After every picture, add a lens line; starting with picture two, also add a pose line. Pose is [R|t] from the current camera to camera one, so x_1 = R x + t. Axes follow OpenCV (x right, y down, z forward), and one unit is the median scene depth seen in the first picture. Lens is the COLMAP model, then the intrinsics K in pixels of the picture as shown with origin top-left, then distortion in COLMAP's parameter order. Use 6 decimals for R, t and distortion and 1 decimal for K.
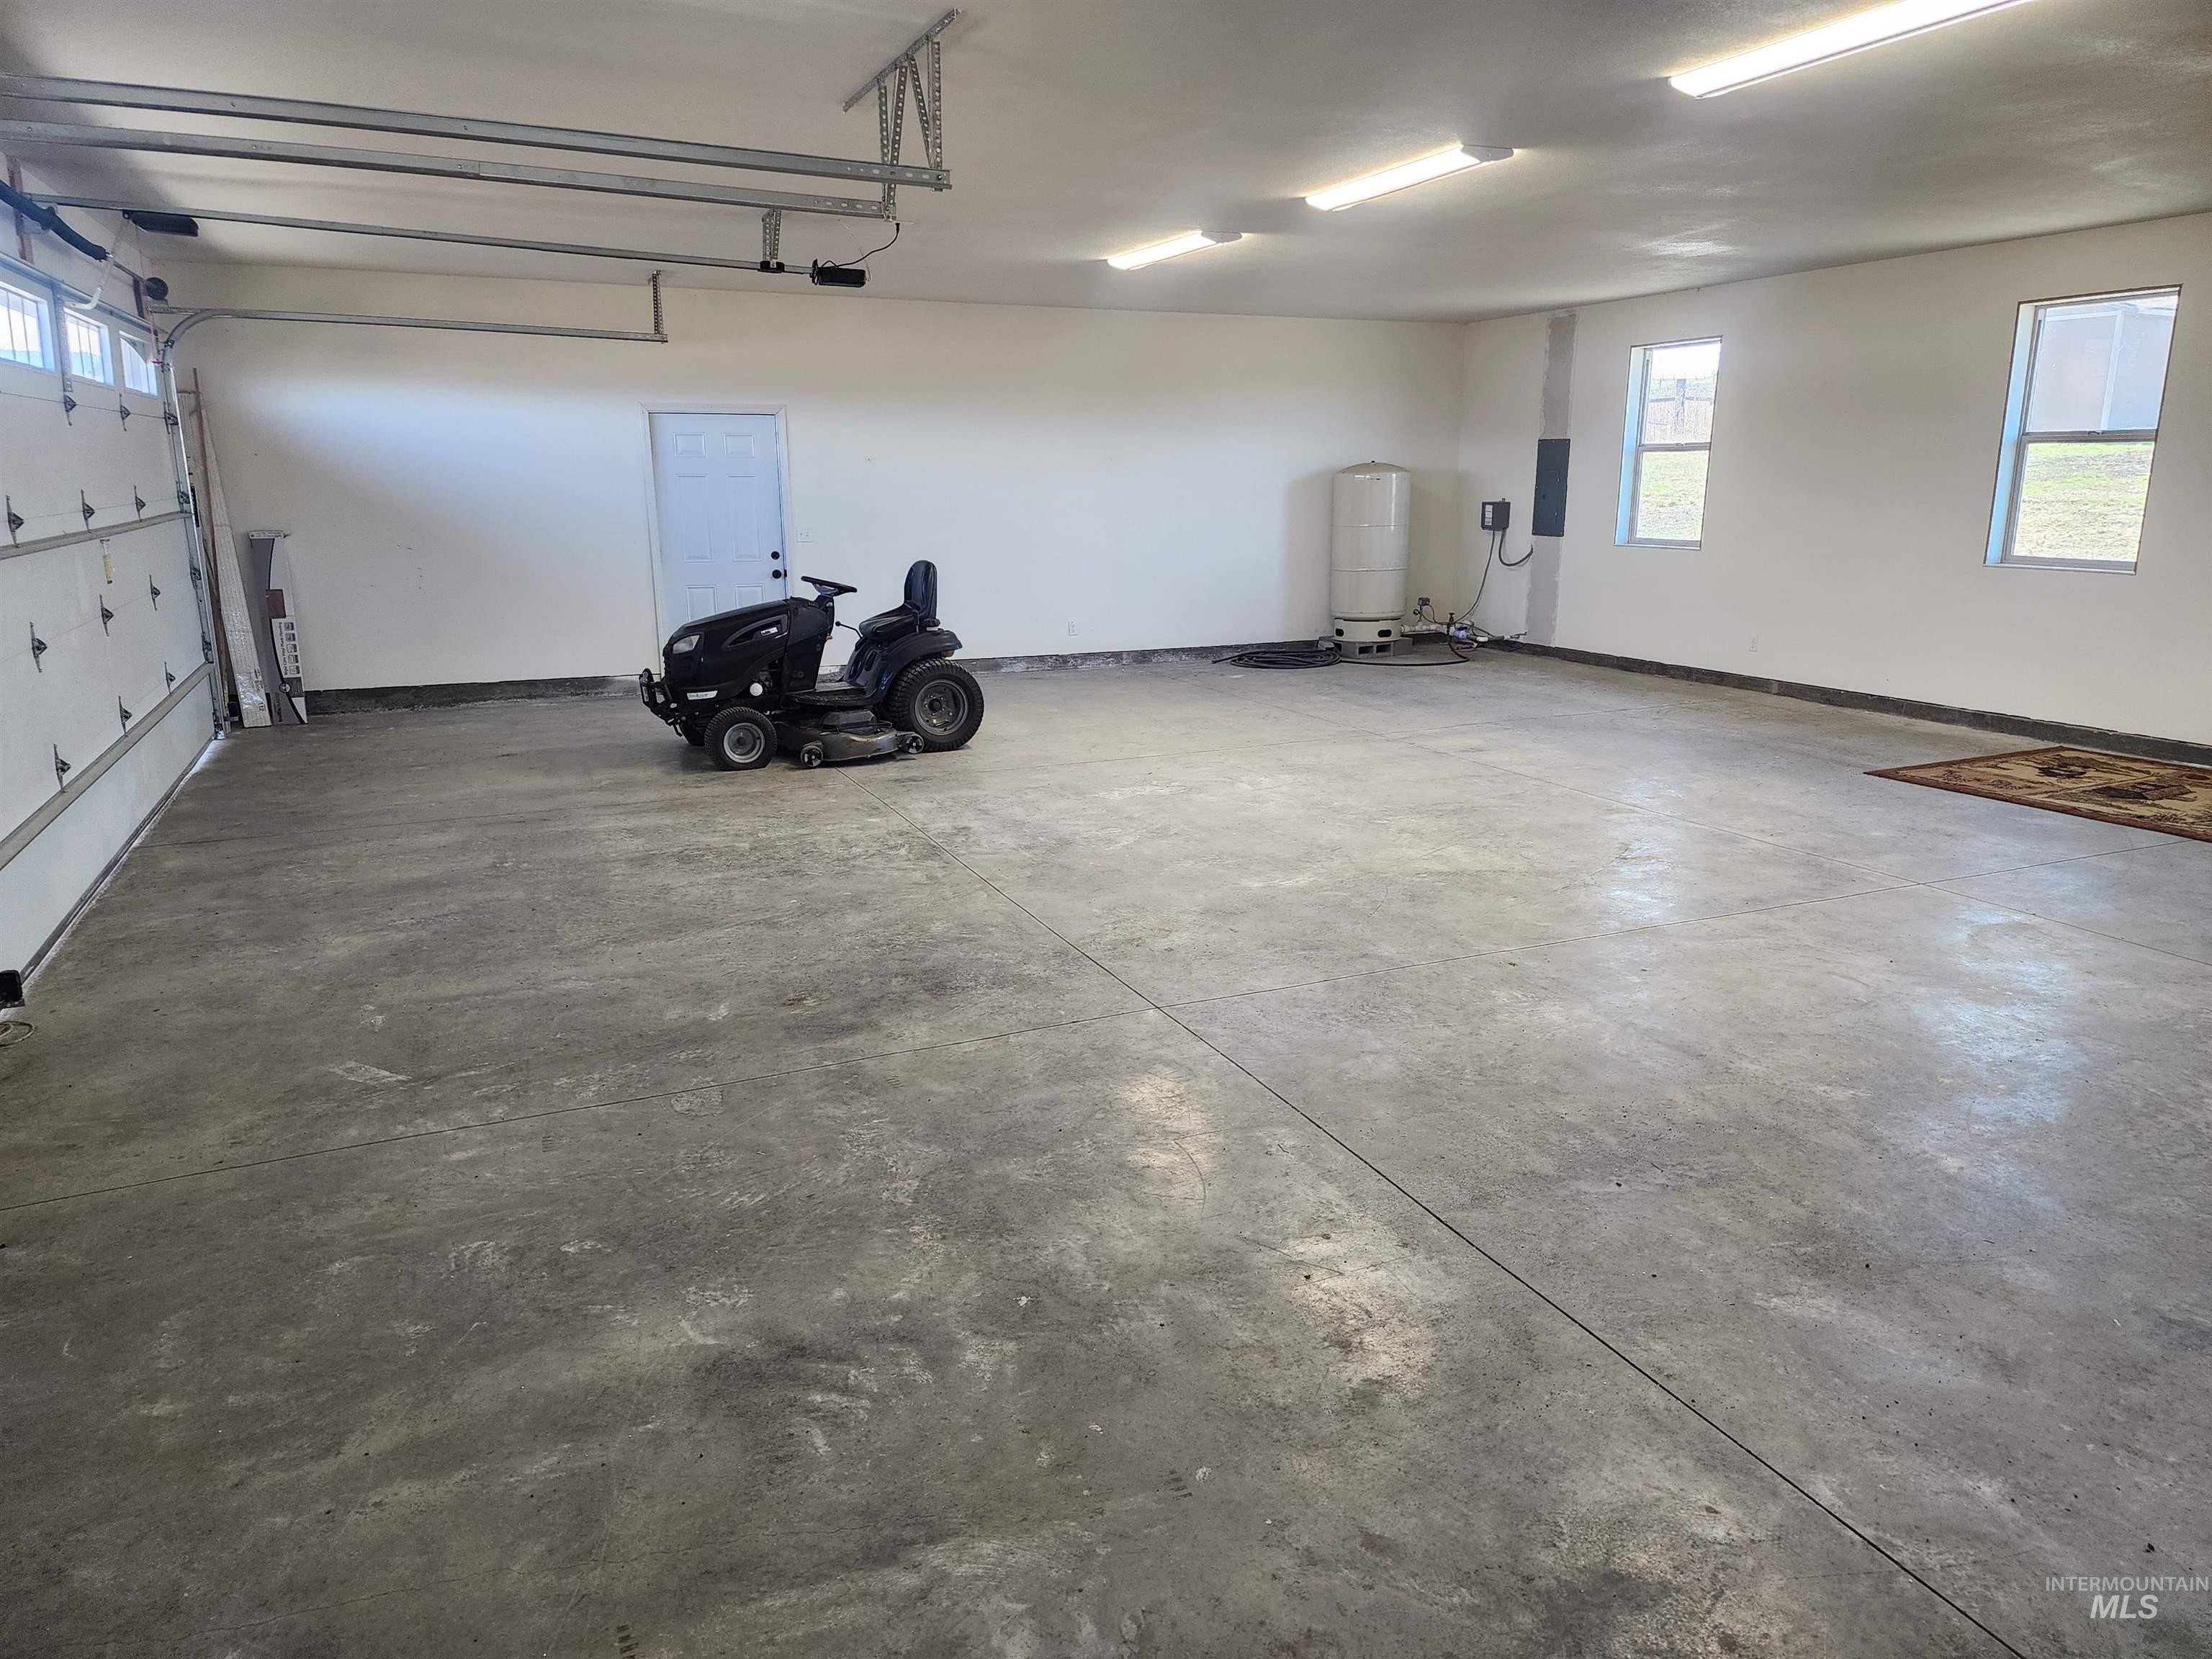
lens RADIAL K [[1468.0, 0, 1091.4], [0, 1468.0, 821.7], [0, 0, 1]] dist [0.080421, -0.056651]
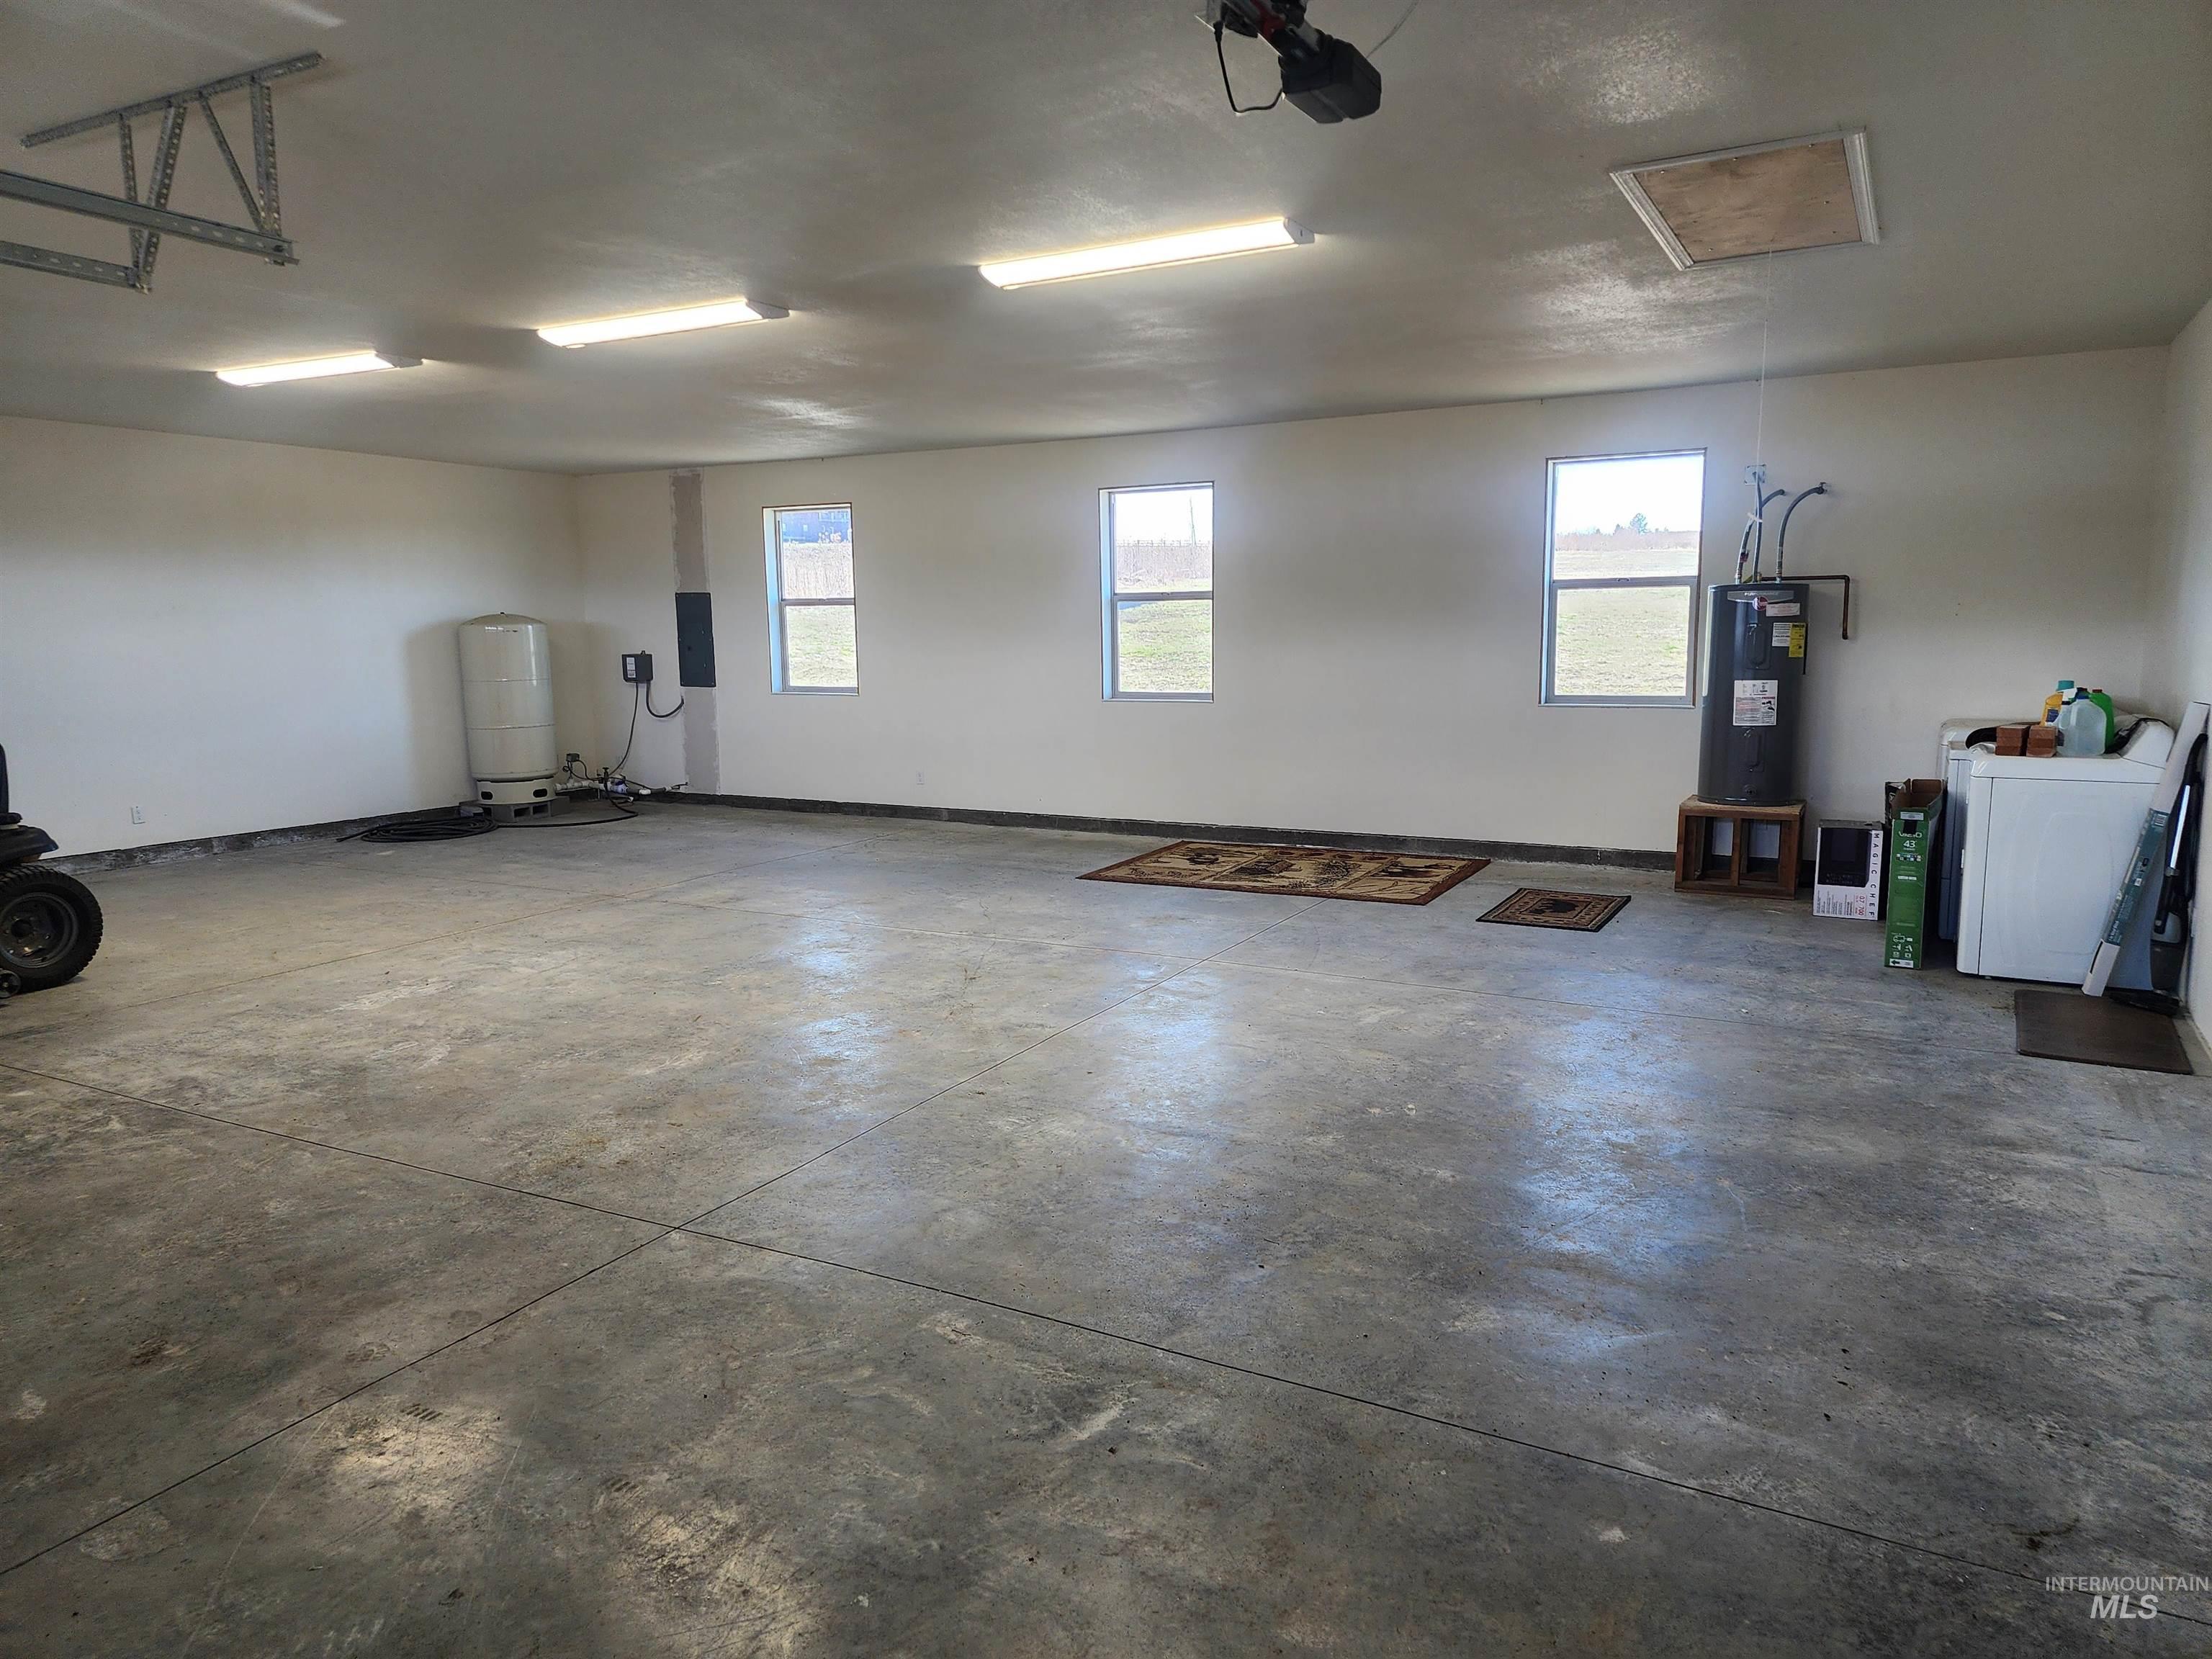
lens RADIAL K [[1468.0, 0, 1112.2], [0, 1468.0, 830.8], [0, 0, 1]] dist [0.080421, -0.056651]
pose [[0.792950, -0.092632, 0.602204, -0.126220], [0.149976, 0.987639, -0.045560, -0.011775], [-0.590540, 0.126443, 0.797041, 0.067543]]
